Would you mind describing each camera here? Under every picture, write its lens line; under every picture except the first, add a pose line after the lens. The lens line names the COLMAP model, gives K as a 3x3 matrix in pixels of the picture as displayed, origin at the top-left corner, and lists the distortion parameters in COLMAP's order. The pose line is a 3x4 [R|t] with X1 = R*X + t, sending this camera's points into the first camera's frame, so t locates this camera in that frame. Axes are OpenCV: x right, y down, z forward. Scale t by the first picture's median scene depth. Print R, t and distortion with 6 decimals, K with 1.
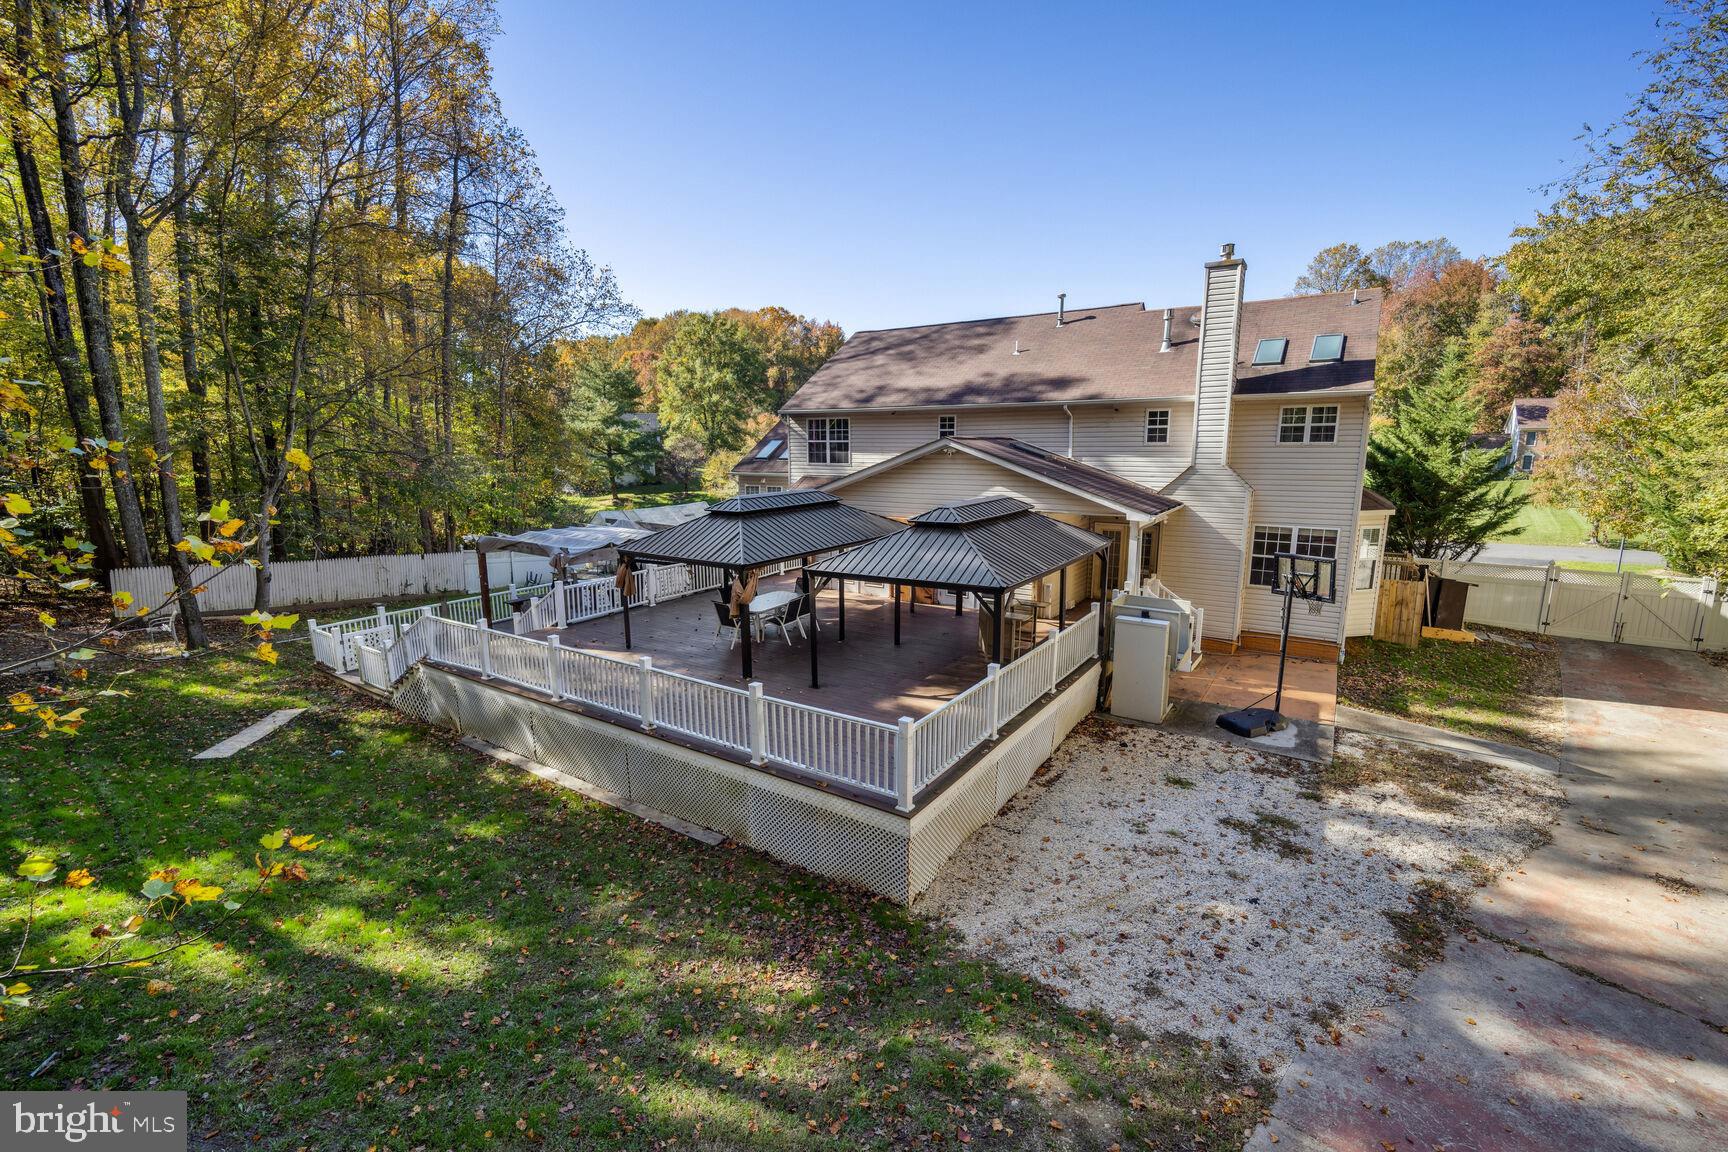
lens RADIAL K [[721.3, 0, 864.0], [0, 721.3, 576.0], [0, 0, 1]] dist [-0.020532, 0.000077]
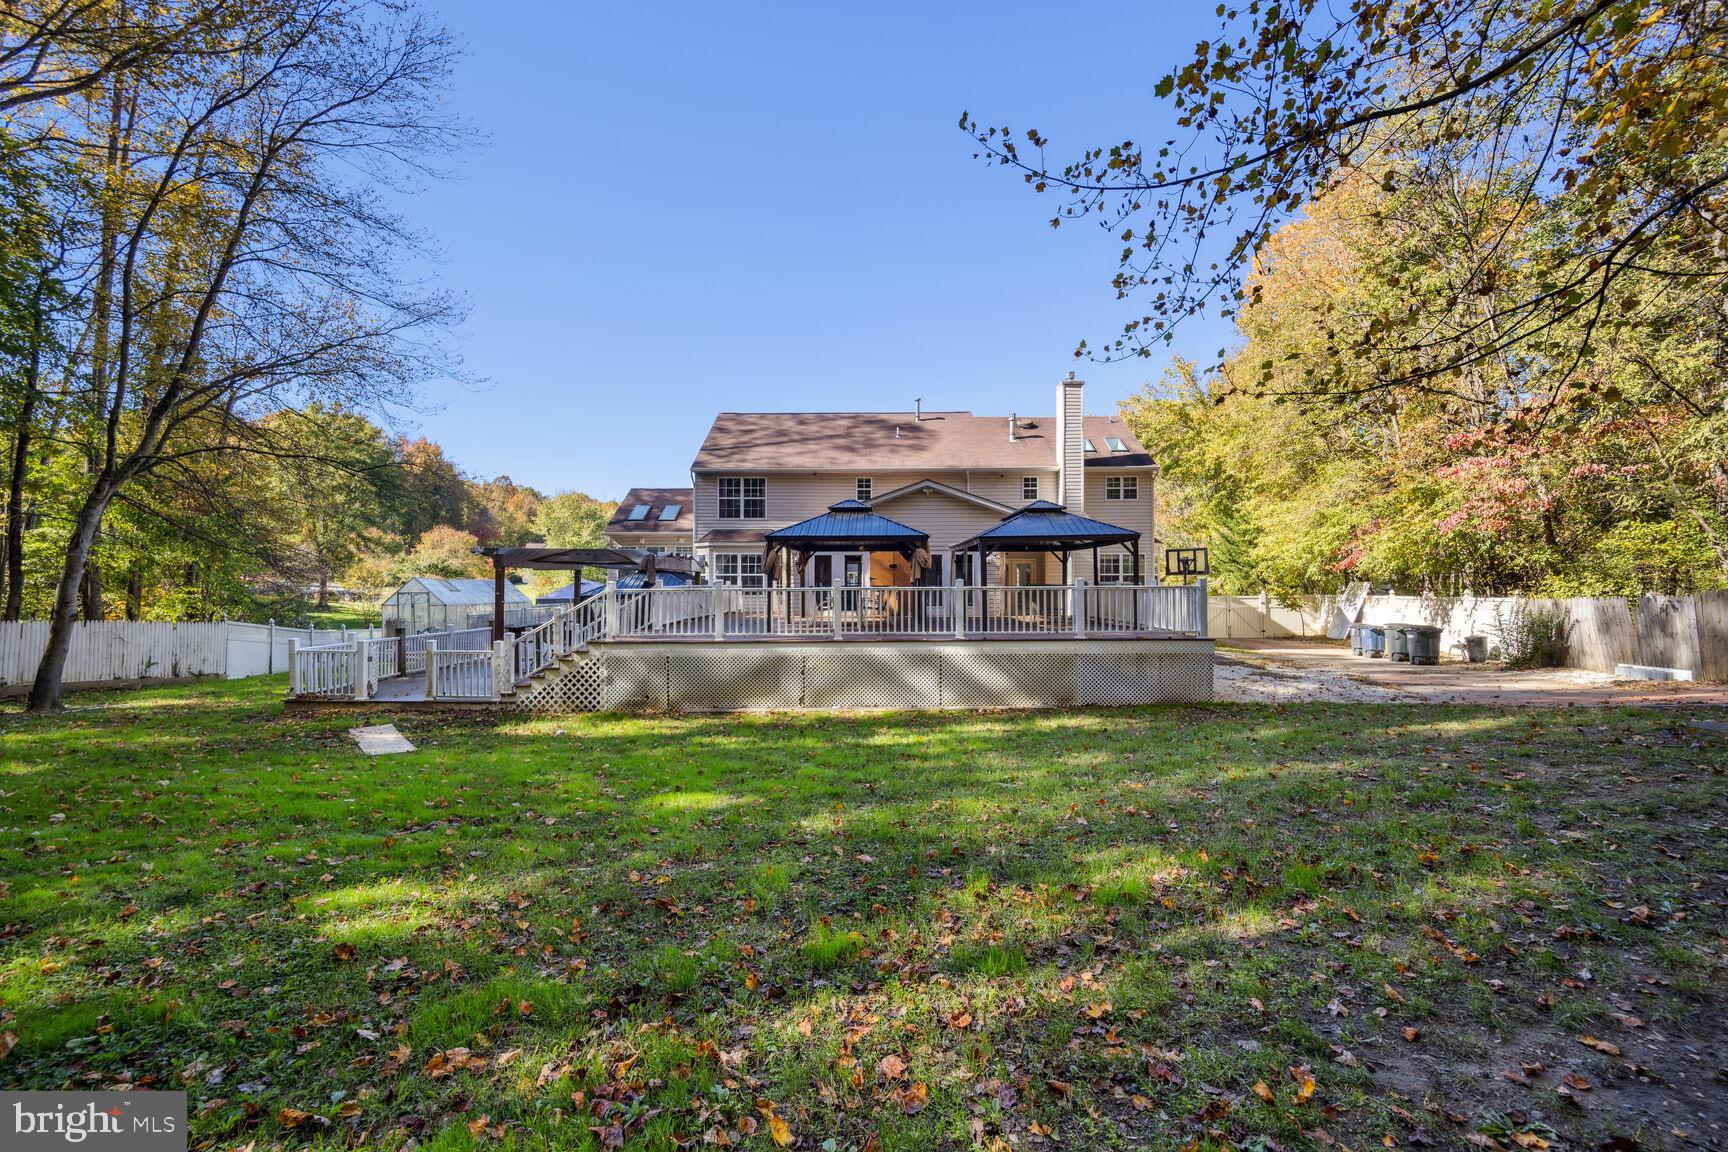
lens RADIAL K [[724.1, 0, 864.0], [0, 724.1, 576.0], [0, 0, 1]] dist [-0.018940, -0.000376]
pose [[0.841212, 0.011780, 0.540578, -0.803226], [0.095678, 0.980743, -0.170261, 0.218914], [-0.532174, 0.194947, 0.823885, 0.039121]]
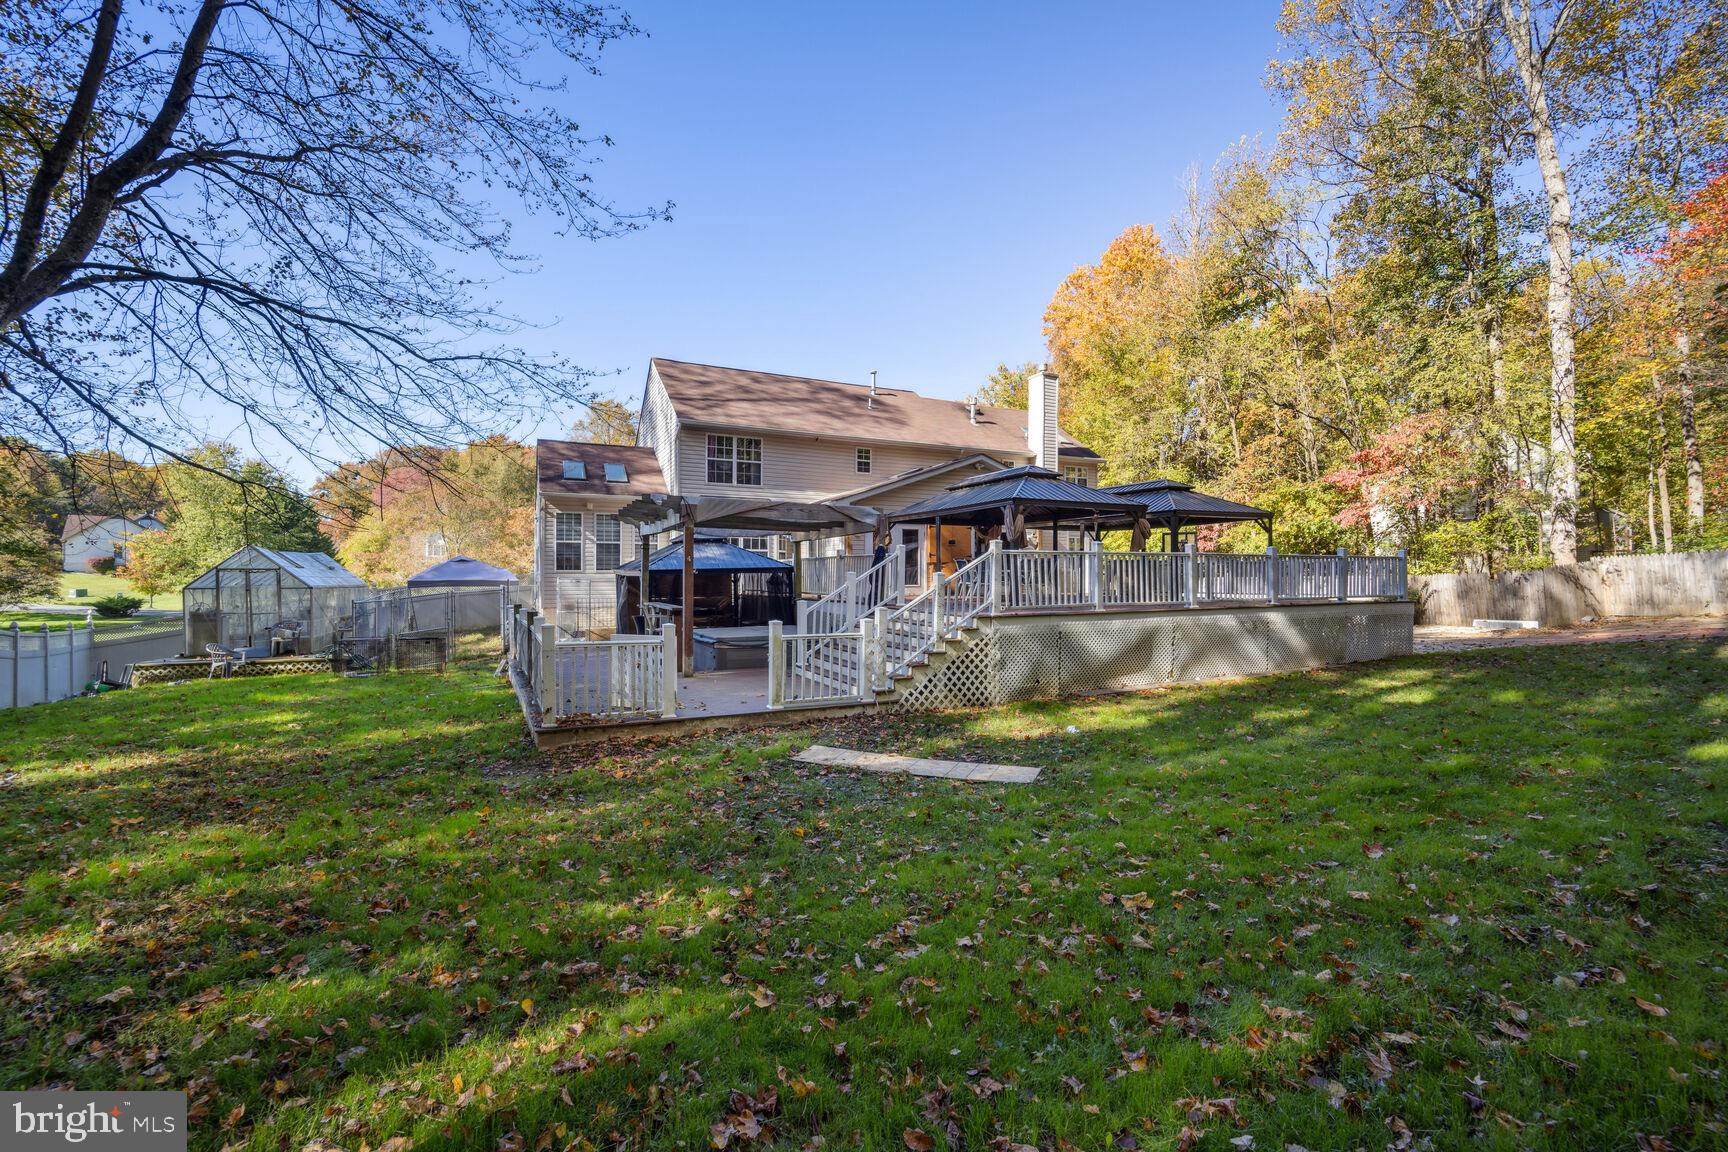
lens RADIAL K [[721.3, 0, 864.0], [0, 721.3, 576.0], [0, 0, 1]] dist [-0.020532, 0.000077]
pose [[0.498617, 0.009511, 0.866770, -1.266113], [0.156702, 0.982476, -0.100925, 0.128323], [-0.852540, 0.186148, 0.488389, 0.722932]]
